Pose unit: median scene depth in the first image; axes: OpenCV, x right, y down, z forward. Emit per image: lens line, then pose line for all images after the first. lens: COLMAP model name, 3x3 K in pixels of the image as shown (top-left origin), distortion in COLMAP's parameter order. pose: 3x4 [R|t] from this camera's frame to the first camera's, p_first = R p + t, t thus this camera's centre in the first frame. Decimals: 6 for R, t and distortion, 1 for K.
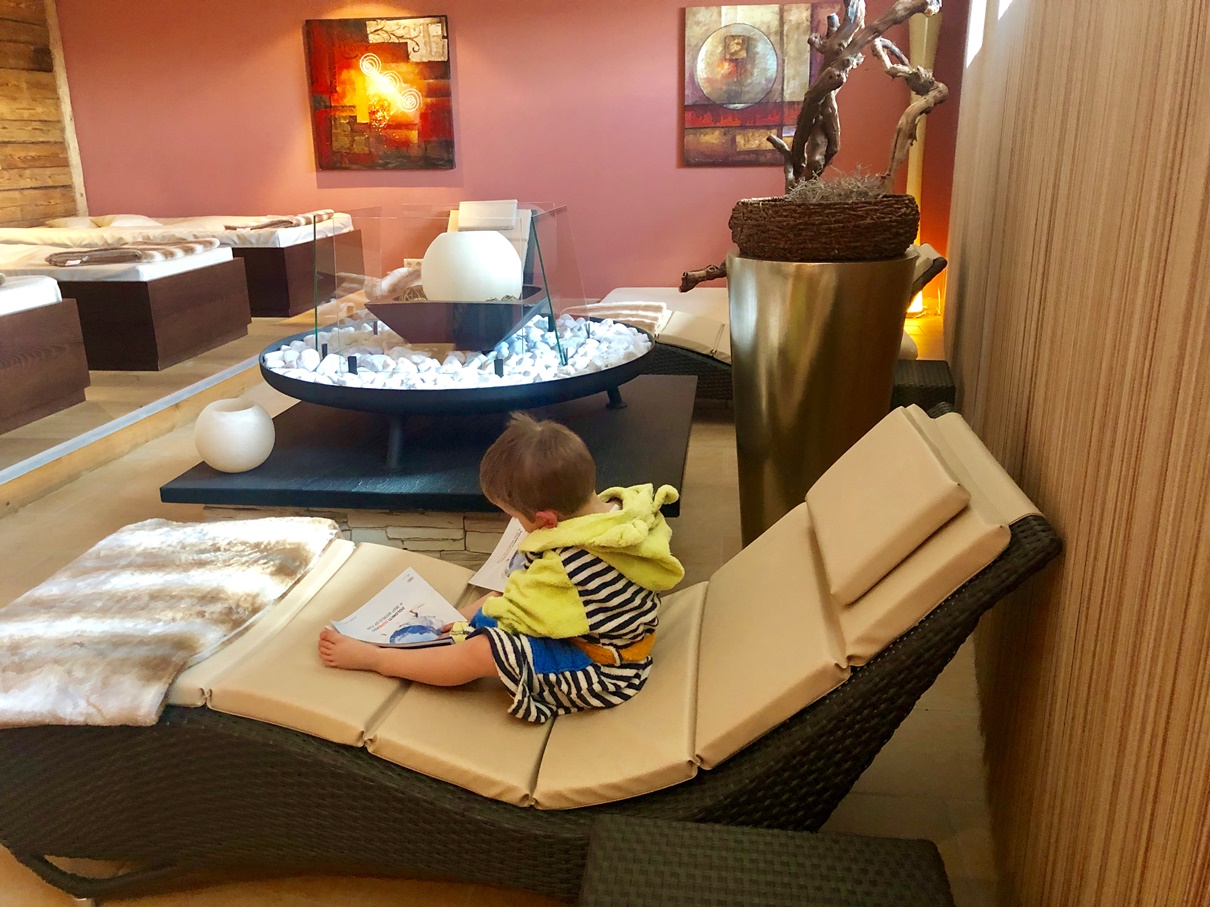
lens RADIAL K [[991.5, 0, 604.9], [0, 991.5, 453.7], [0, 0, 1]] dist [-0.052473, -0.001199]
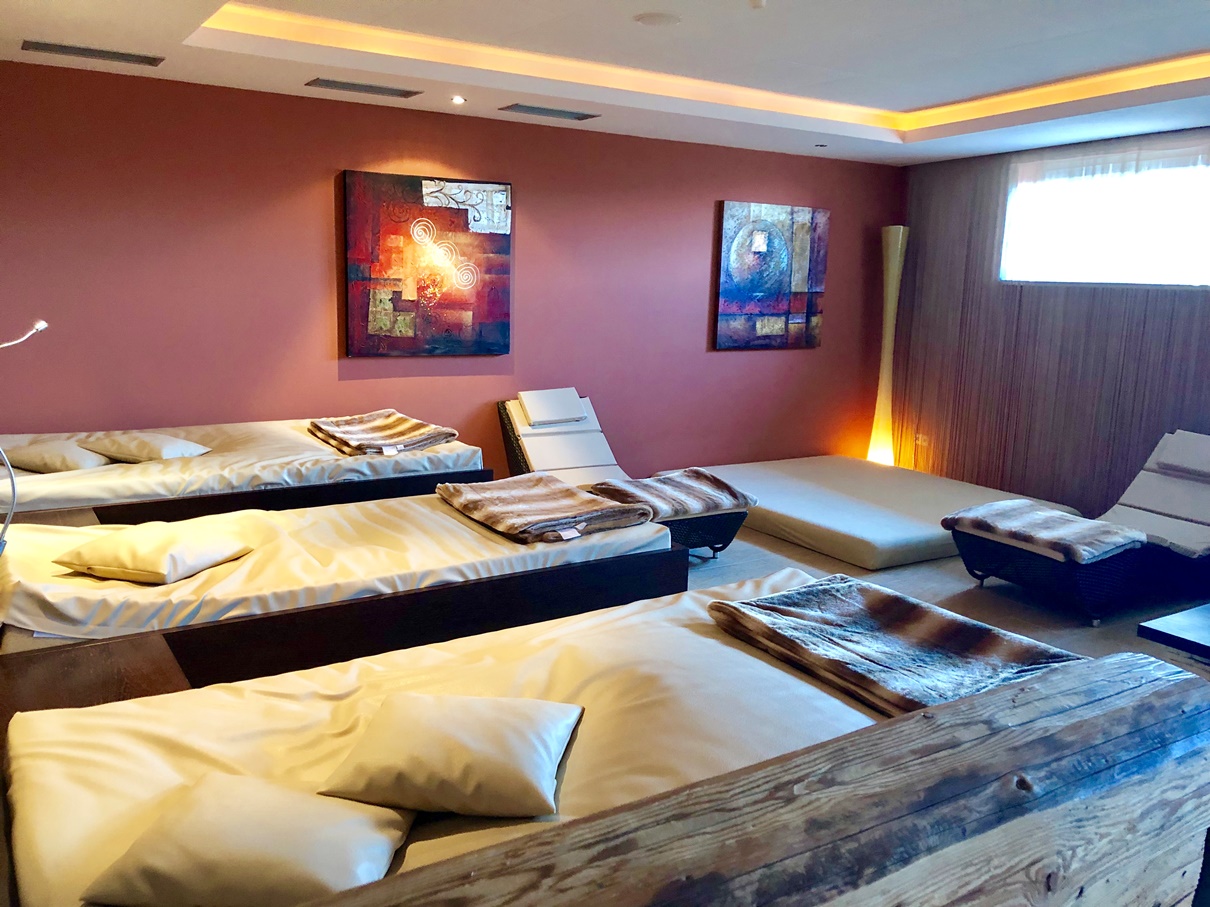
lens RADIAL K [[991.5, 0, 604.8], [0, 991.5, 451.1], [0, 0, 1]] dist [-0.052473, -0.001199]
pose [[0.773864, -0.076766, 0.628682, -0.657654], [0.151096, 0.986343, -0.065549, -0.140281], [-0.615065, 0.145718, 0.774895, 0.297311]]
